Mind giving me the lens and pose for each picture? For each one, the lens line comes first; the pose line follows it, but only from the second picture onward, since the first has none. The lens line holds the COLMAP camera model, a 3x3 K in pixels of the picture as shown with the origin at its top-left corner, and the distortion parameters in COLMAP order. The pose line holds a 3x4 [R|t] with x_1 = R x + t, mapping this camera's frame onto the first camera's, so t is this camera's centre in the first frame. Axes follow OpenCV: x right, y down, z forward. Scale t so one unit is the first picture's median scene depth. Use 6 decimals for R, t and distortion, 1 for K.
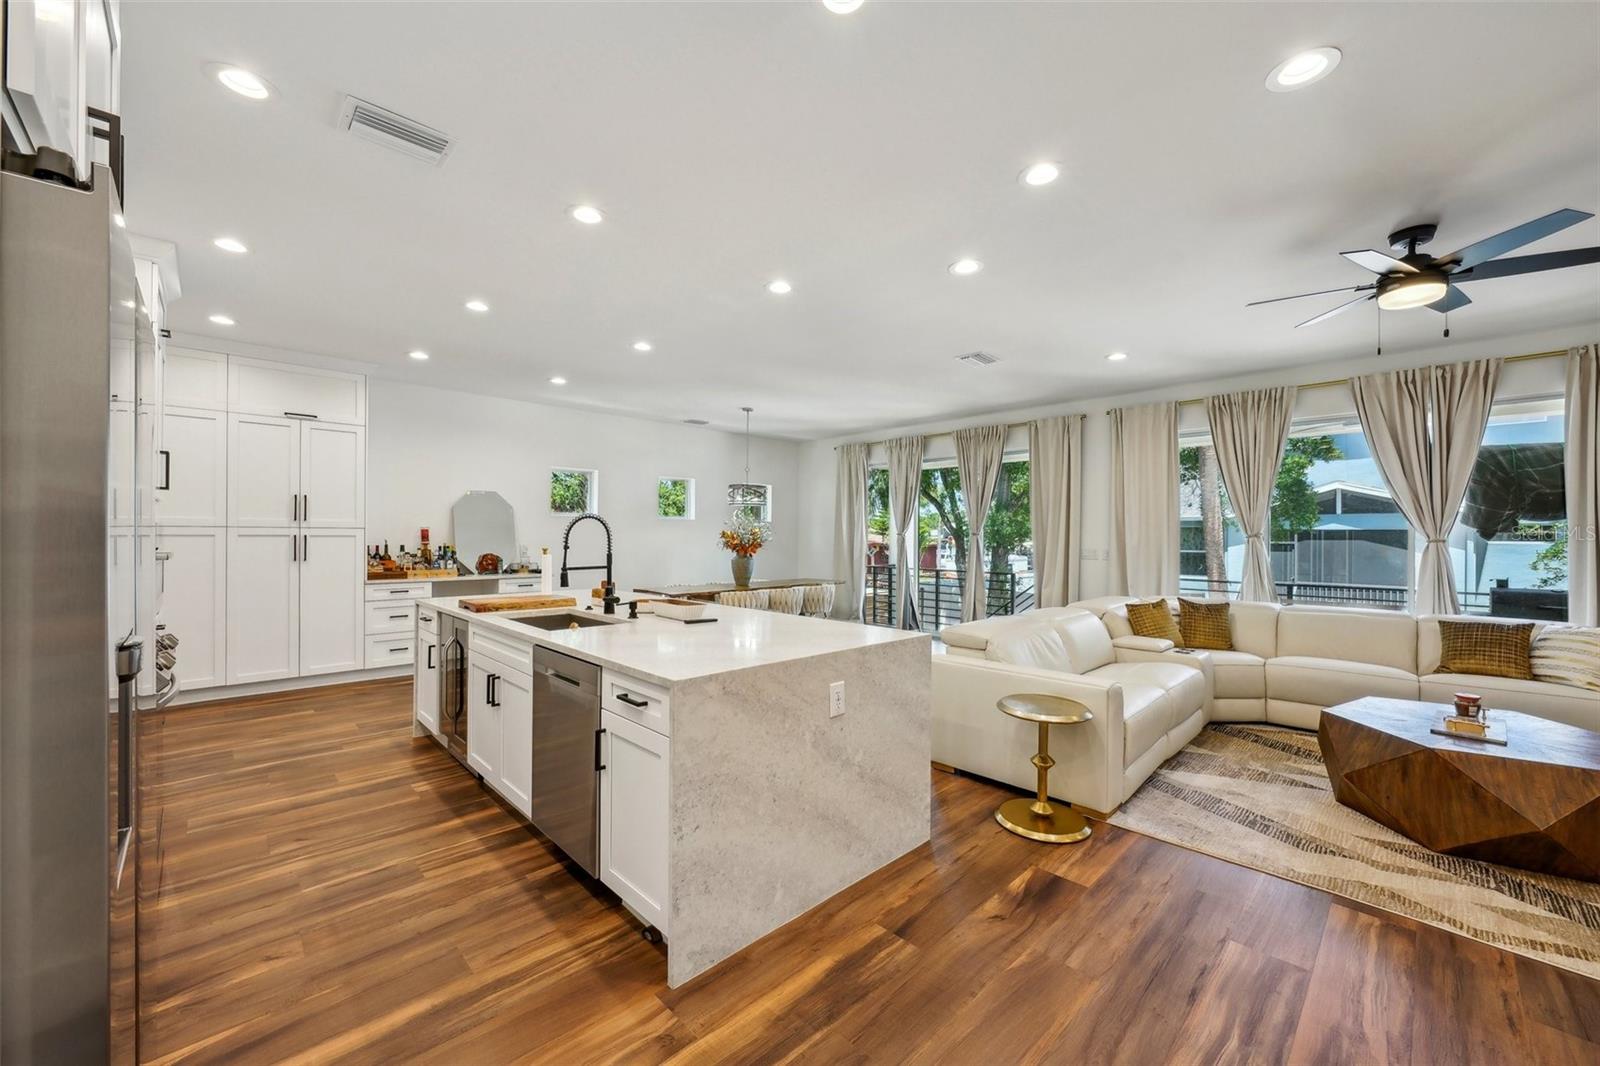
lens RADIAL K [[612.6, 0, 800.8], [0, 612.6, 538.8], [0, 0, 1]] dist [-0.002574, 0.000170]
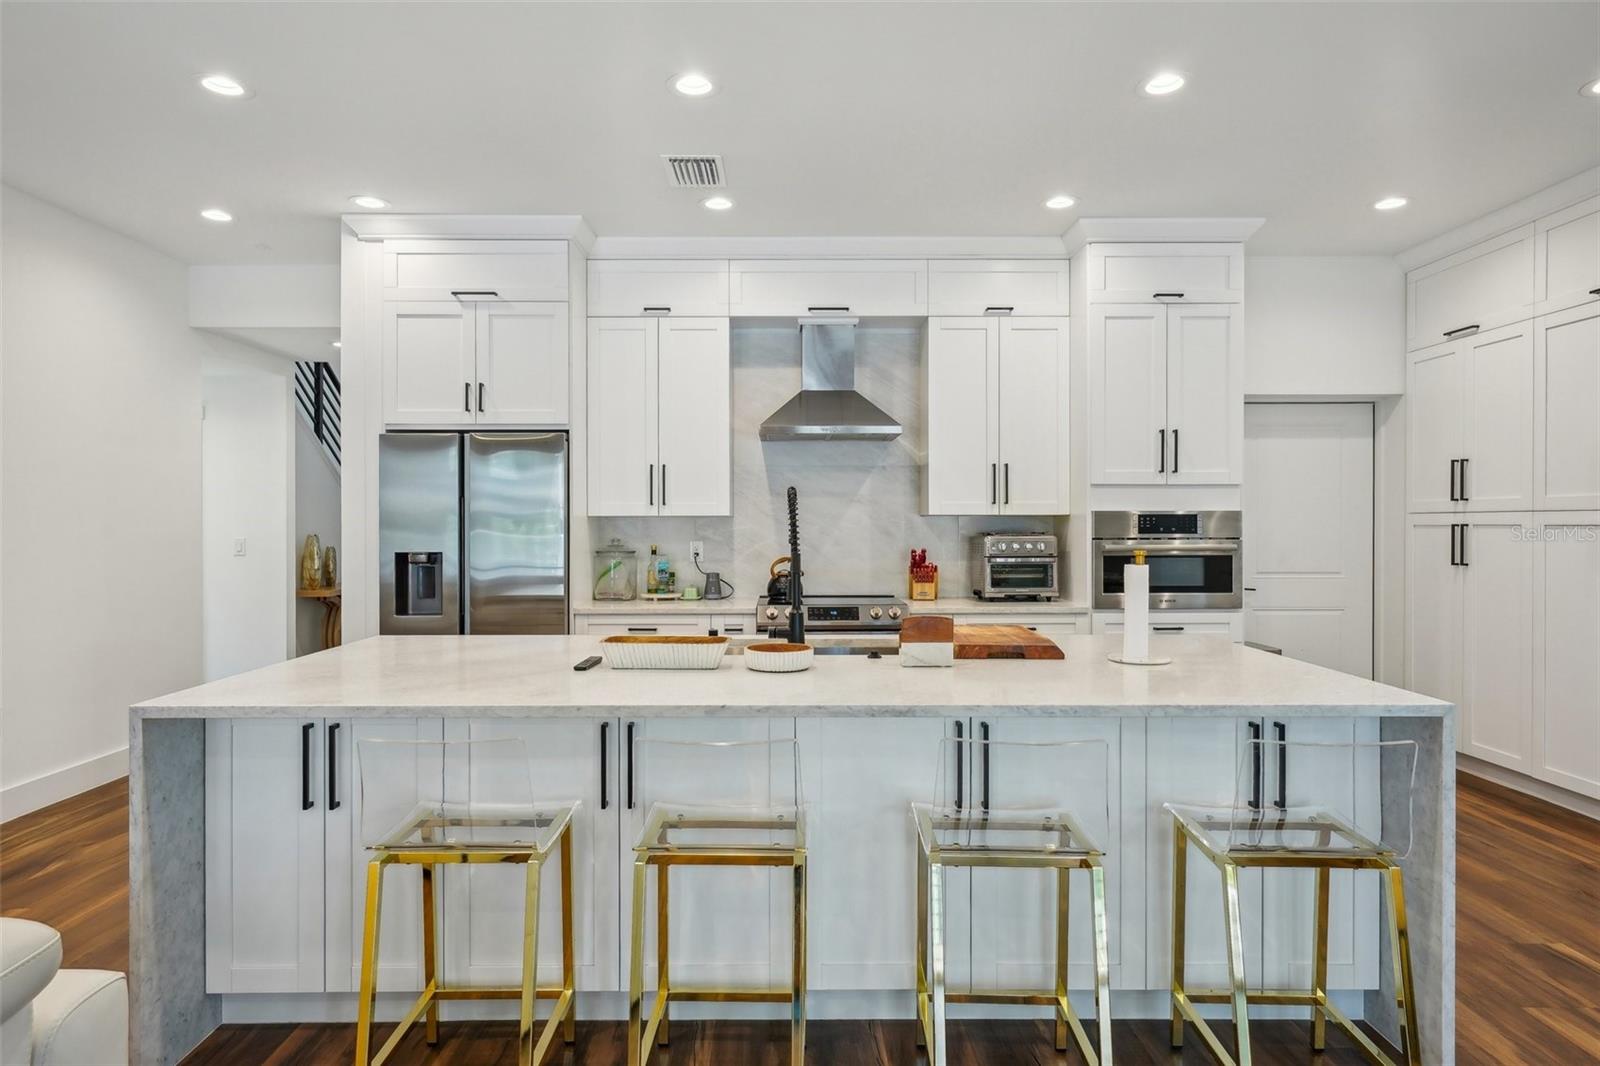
lens RADIAL K [[908.9, 0, 800.0], [0, 908.9, 533.0], [0, 0, 1]] dist [0.001521, 0.000288]
pose [[-0.692770, 0.004376, -0.721146, 0.196063], [-0.005755, 0.999916, 0.011597, -0.004118], [0.721136, 0.012184, -0.692686, 1.087496]]
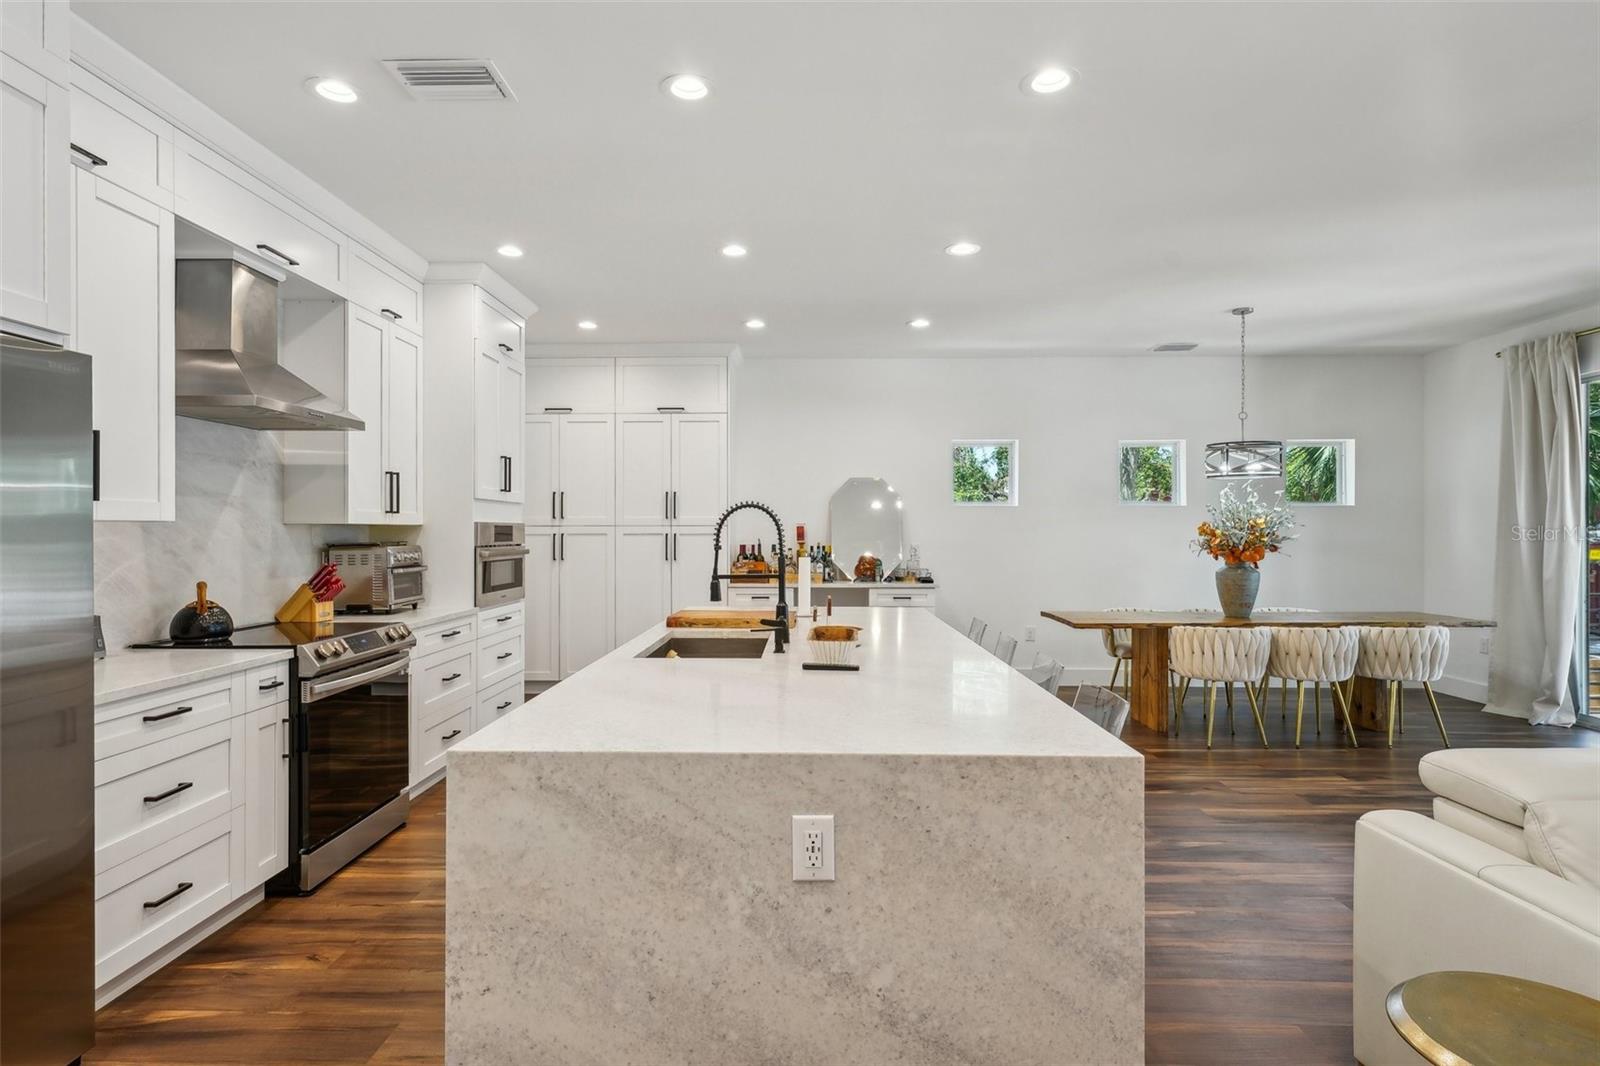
lens RADIAL K [[824.9, 0, 800.0], [0, 824.9, 533.0], [0, 0, 1]] dist [0.002415, 0.000279]
pose [[0.705084, -0.006199, -0.709097, 0.256711], [0.002213, 0.999976, -0.006542, 0.002119], [0.709120, 0.003043, 0.705081, 0.241553]]
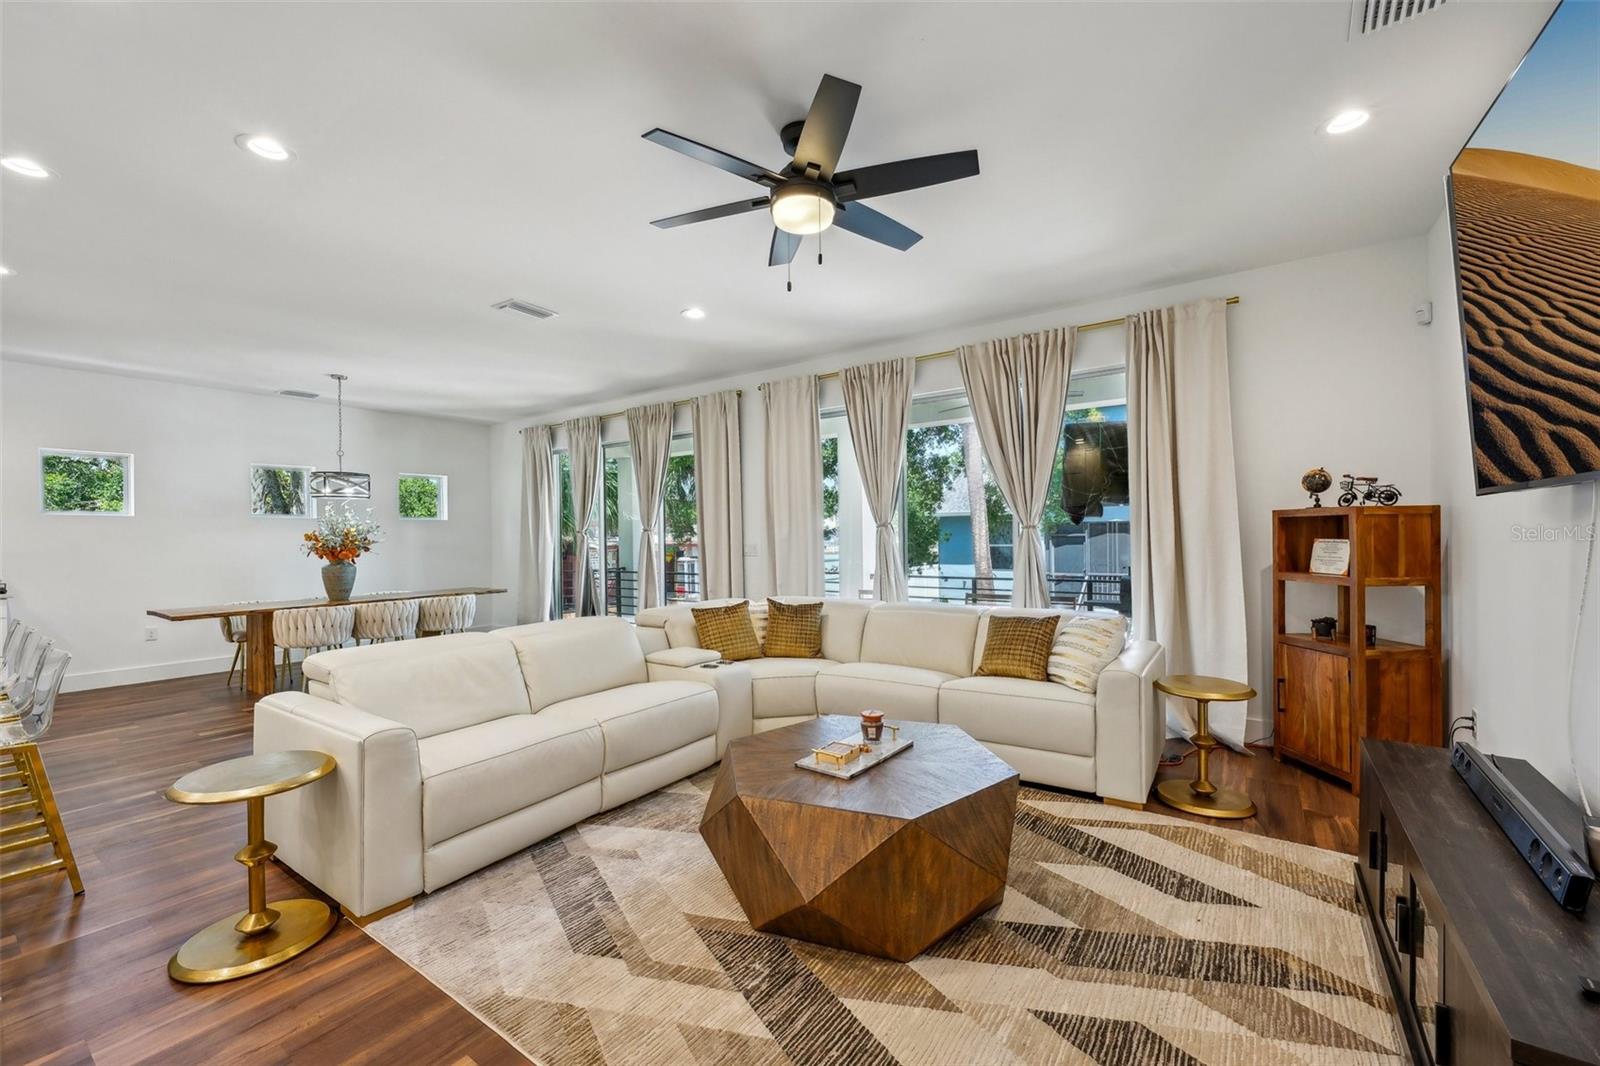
lens RADIAL K [[646.0, 0, 801.6], [0, 646.0, 540.8], [0, 0, 1]] dist [0.000198, -0.000050]
pose [[0.983301, -0.018980, 0.180995, 0.526379], [0.019083, 0.999817, 0.001174, 0.016169], [-0.180984, 0.002300, 0.983483, 0.109313]]
